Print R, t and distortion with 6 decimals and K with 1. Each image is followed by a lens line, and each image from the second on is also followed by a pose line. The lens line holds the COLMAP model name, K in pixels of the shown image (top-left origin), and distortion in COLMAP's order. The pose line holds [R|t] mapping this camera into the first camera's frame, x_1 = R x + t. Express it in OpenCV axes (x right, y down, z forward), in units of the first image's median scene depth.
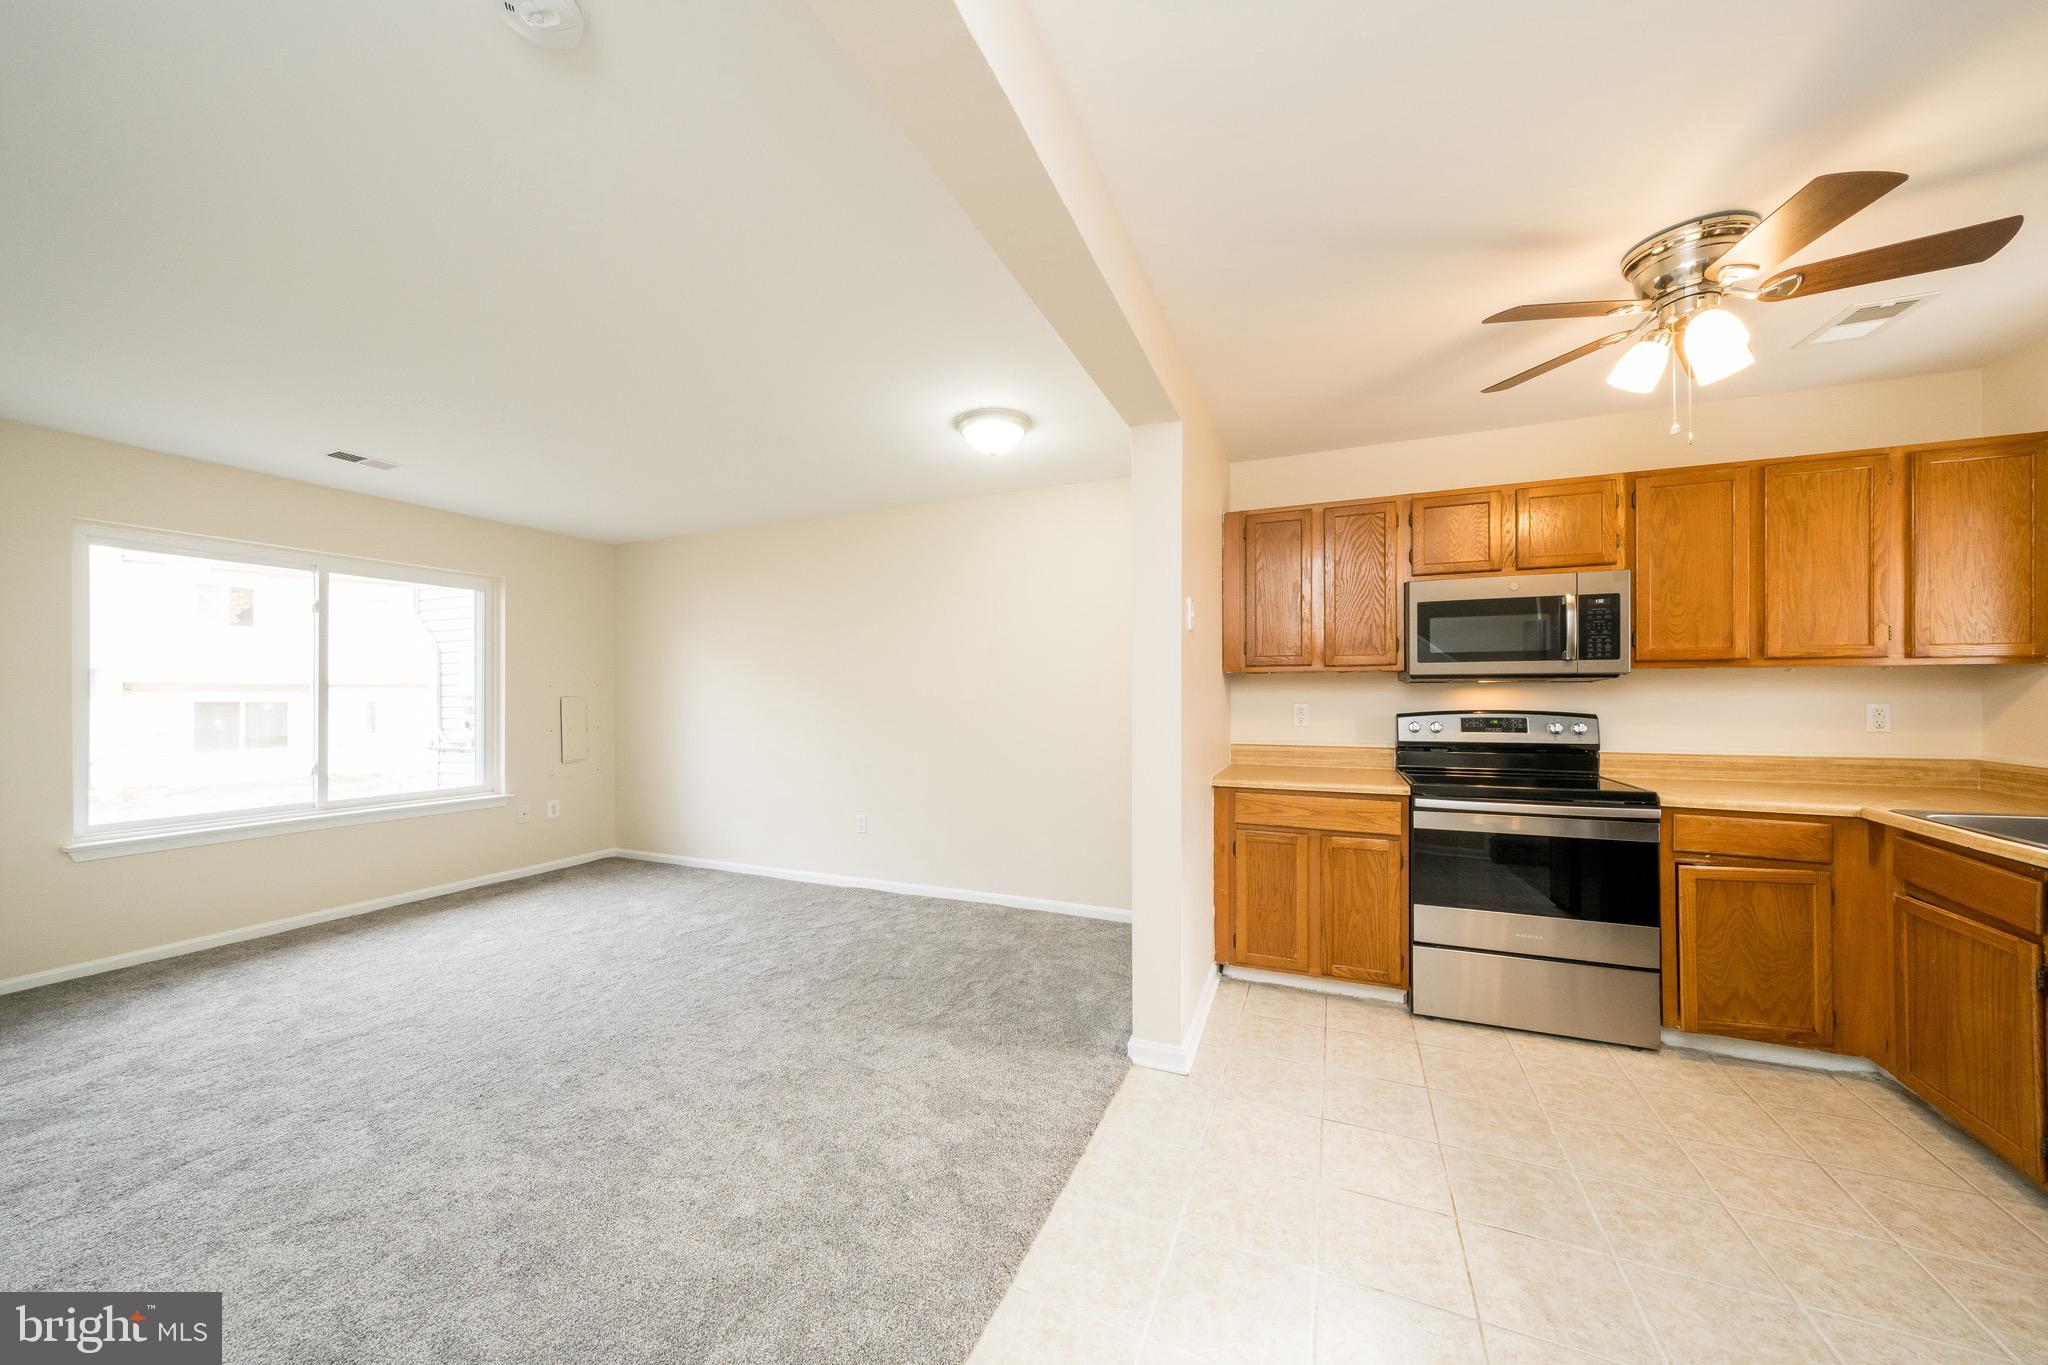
lens RADIAL K [[702.7, 0, 1021.6], [0, 702.7, 692.7], [0, 0, 1]] dist [-0.001191, 0.000112]
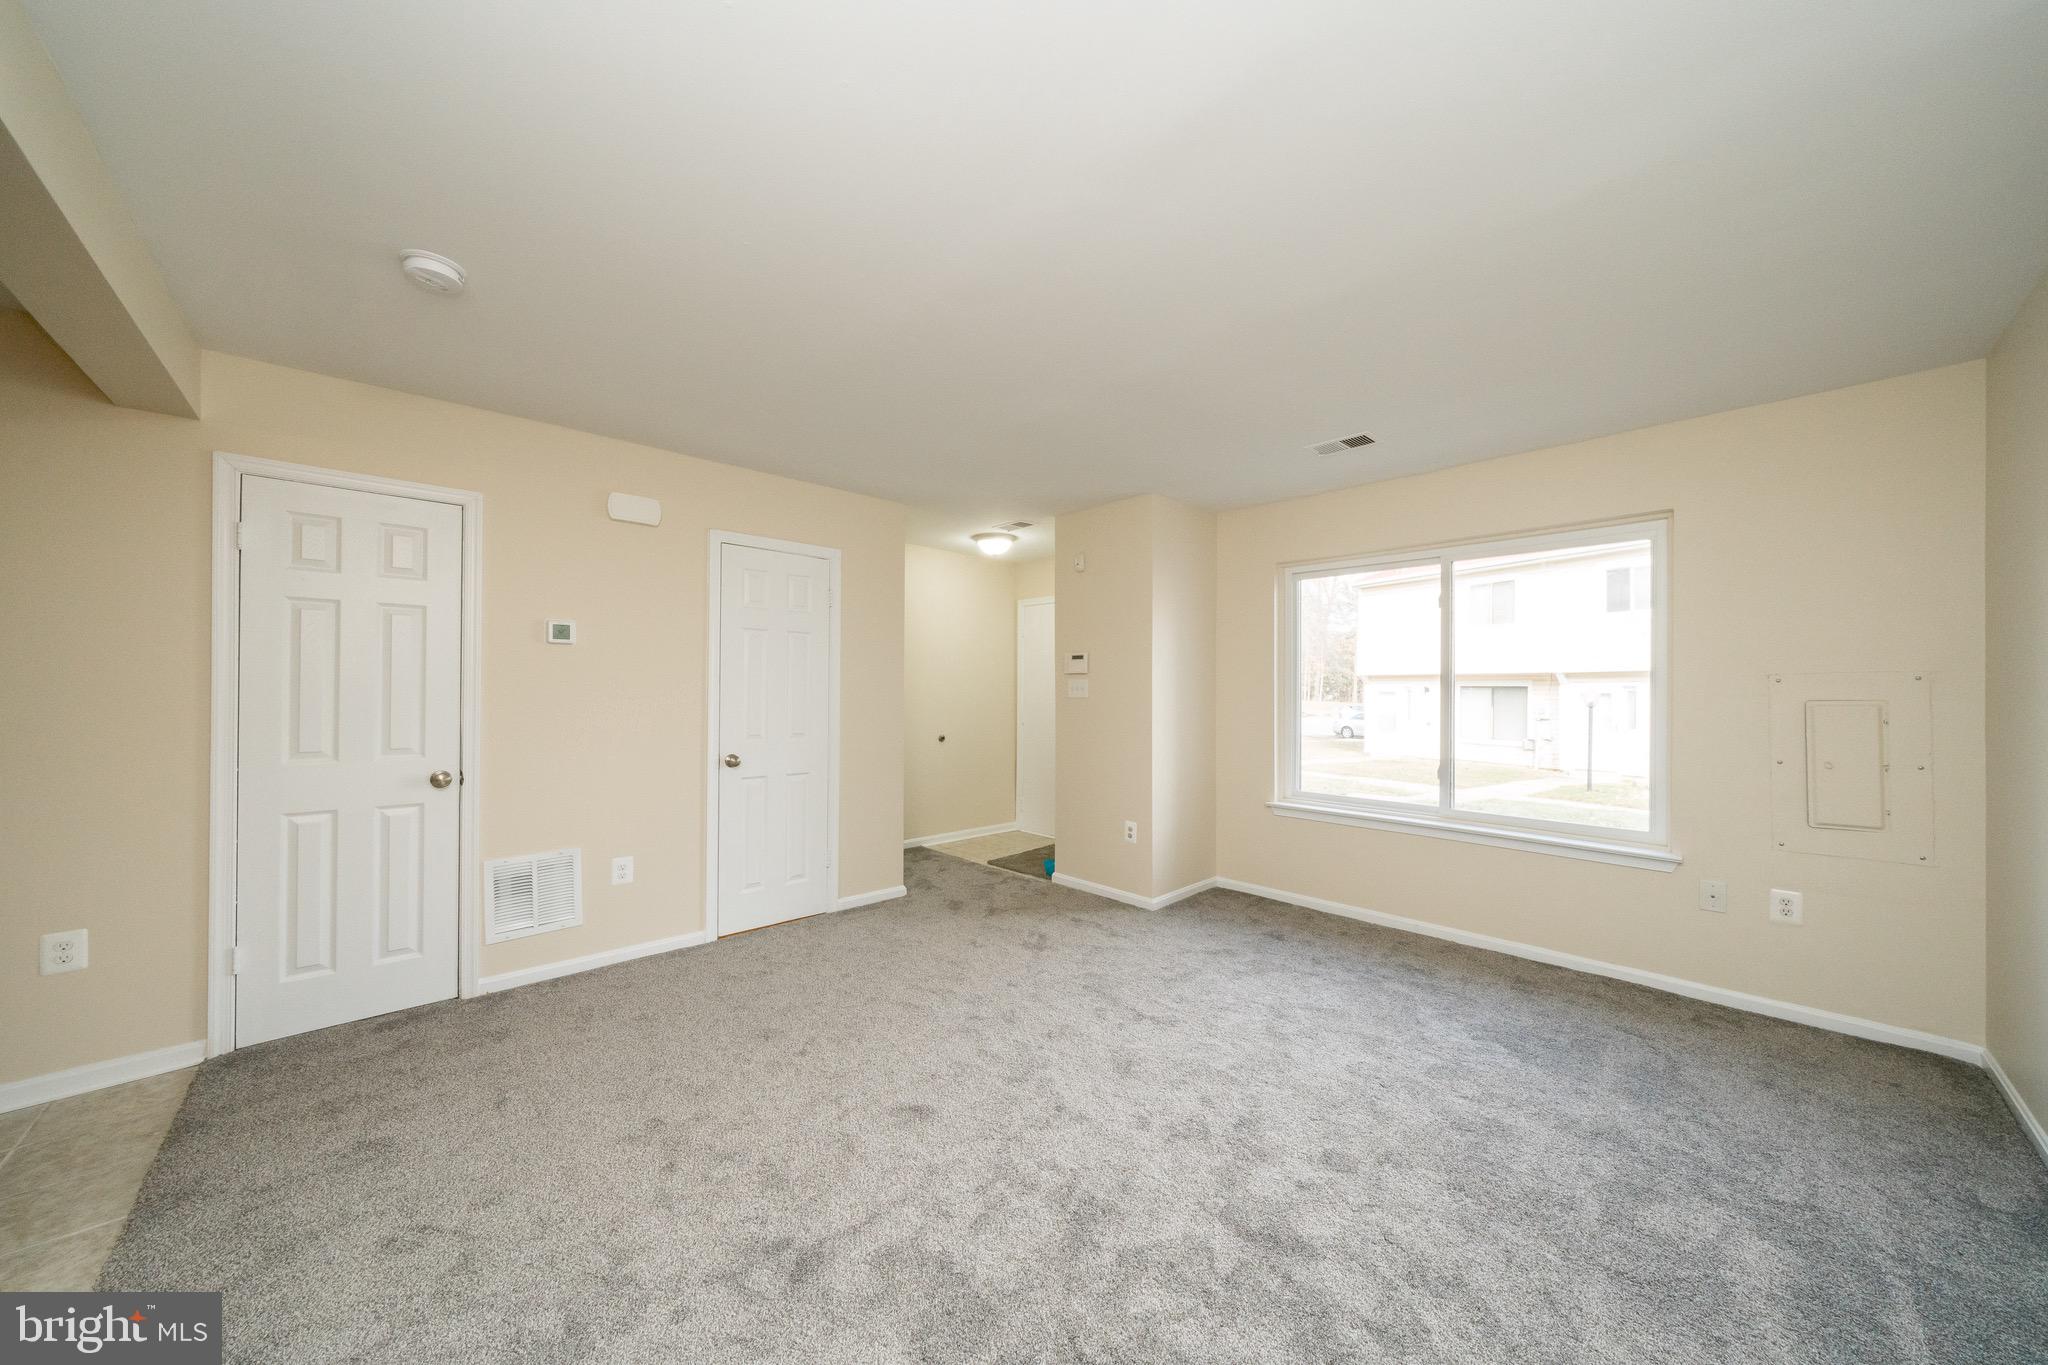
lens RADIAL K [[696.8, 0, 1024.0], [0, 696.8, 682.5], [0, 0, 1]] dist [-0.001733, -0.000247]
pose [[-0.391493, -0.007057, -0.920154, 0.105798], [0.000275, 0.999970, -0.007786, -0.005642], [0.920181, -0.003302, -0.391479, 1.160346]]
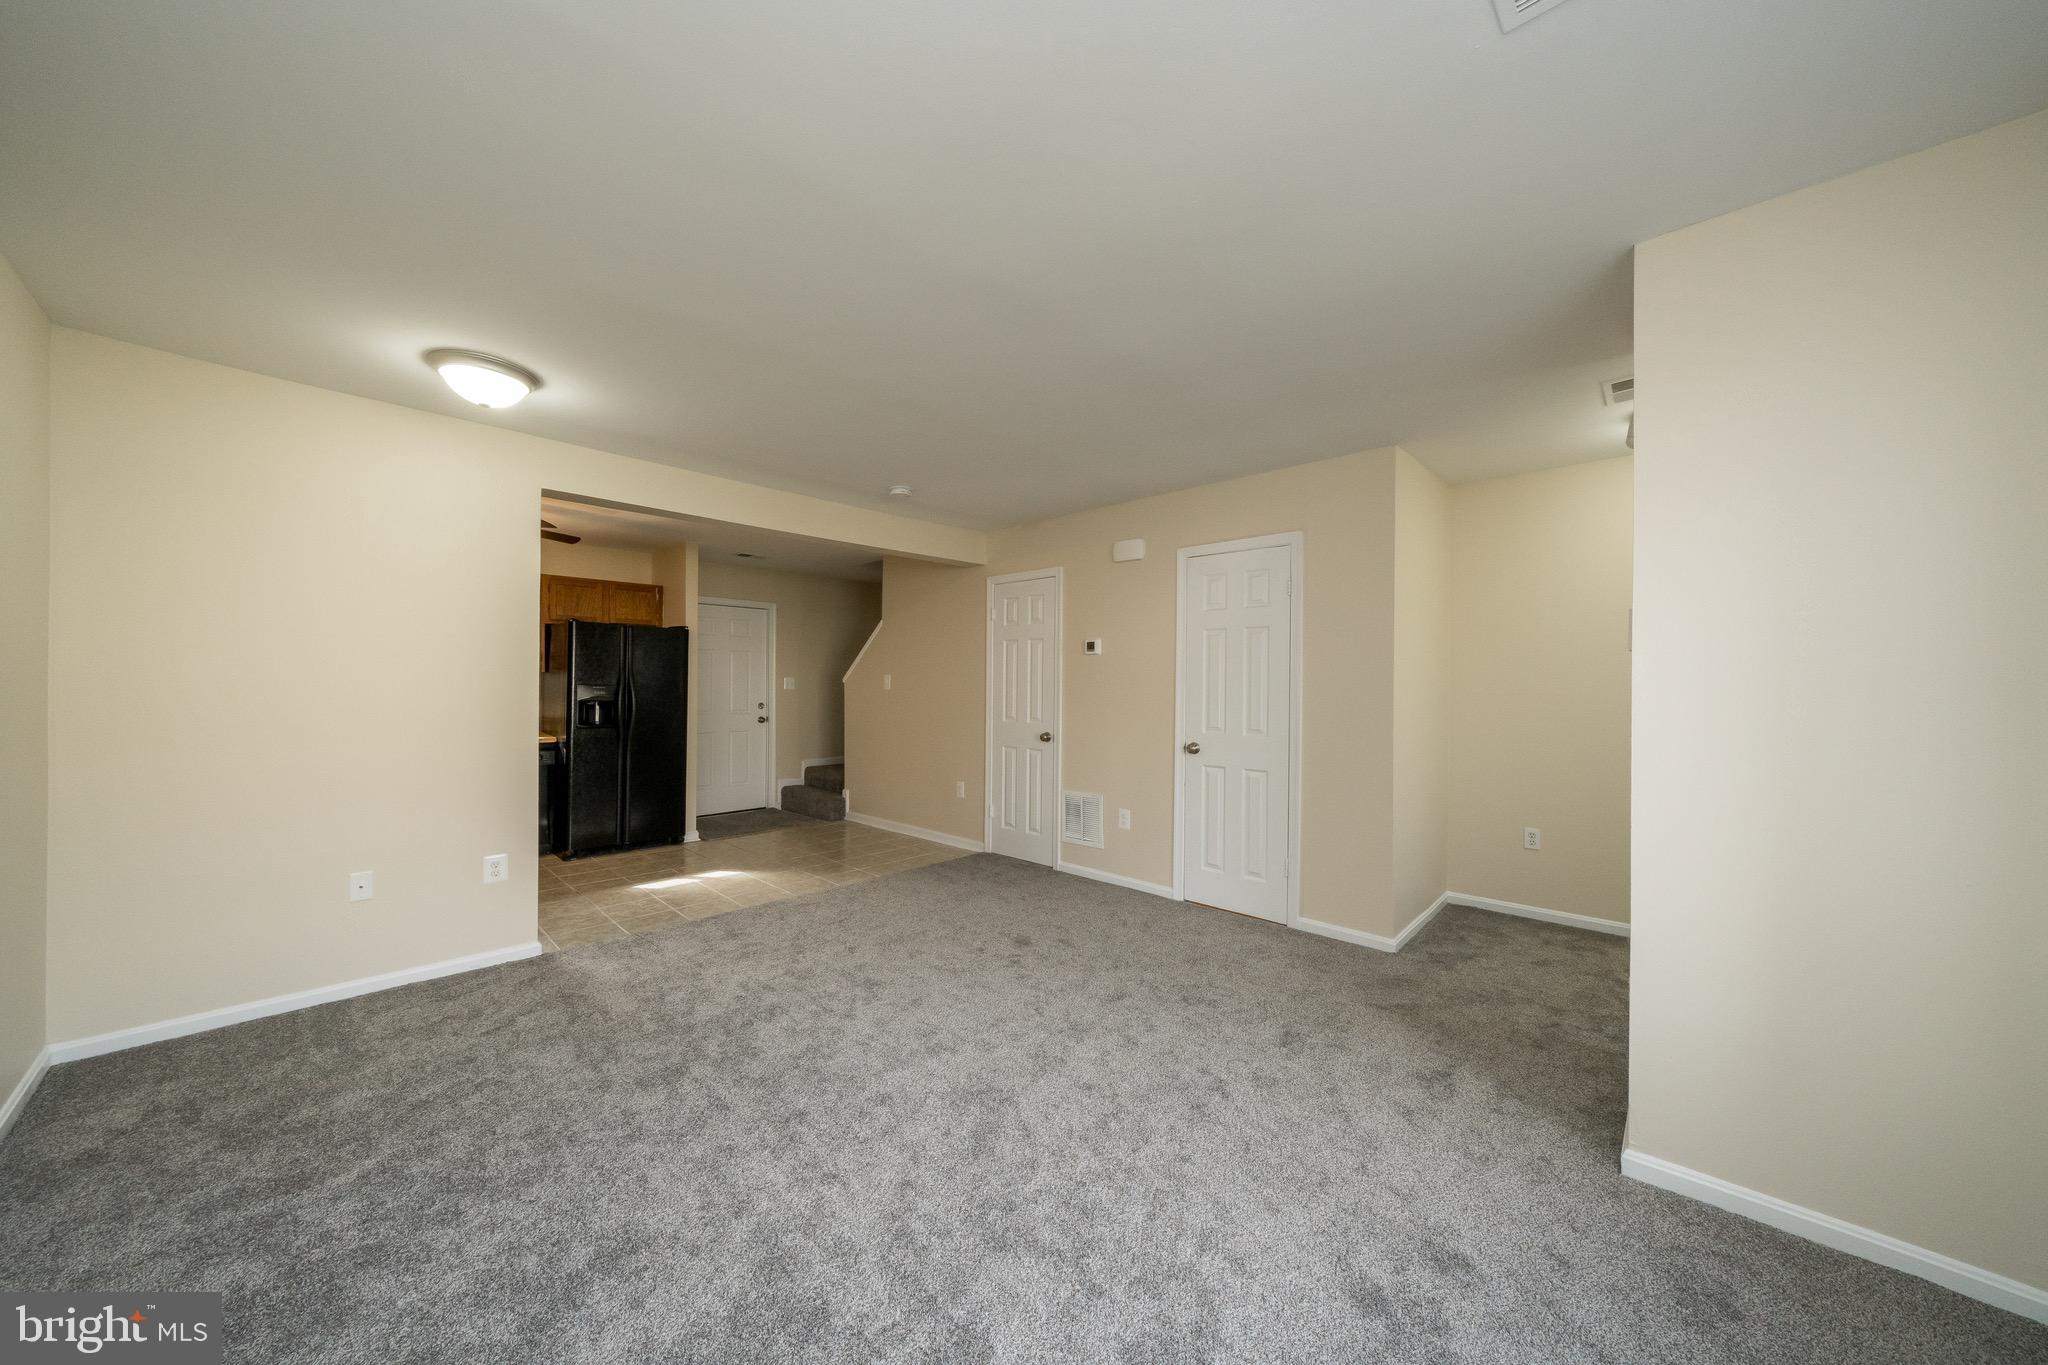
lens RADIAL K [[691.1, 0, 1024.0], [0, 691.1, 682.5], [0, 0, 1]] dist [-0.000498, -0.000014]
pose [[-0.941974, -0.000881, 0.335686, -0.972087], [-0.003633, 0.999965, -0.007571, 0.002789], [-0.335667, -0.008351, -0.941944, 1.617565]]
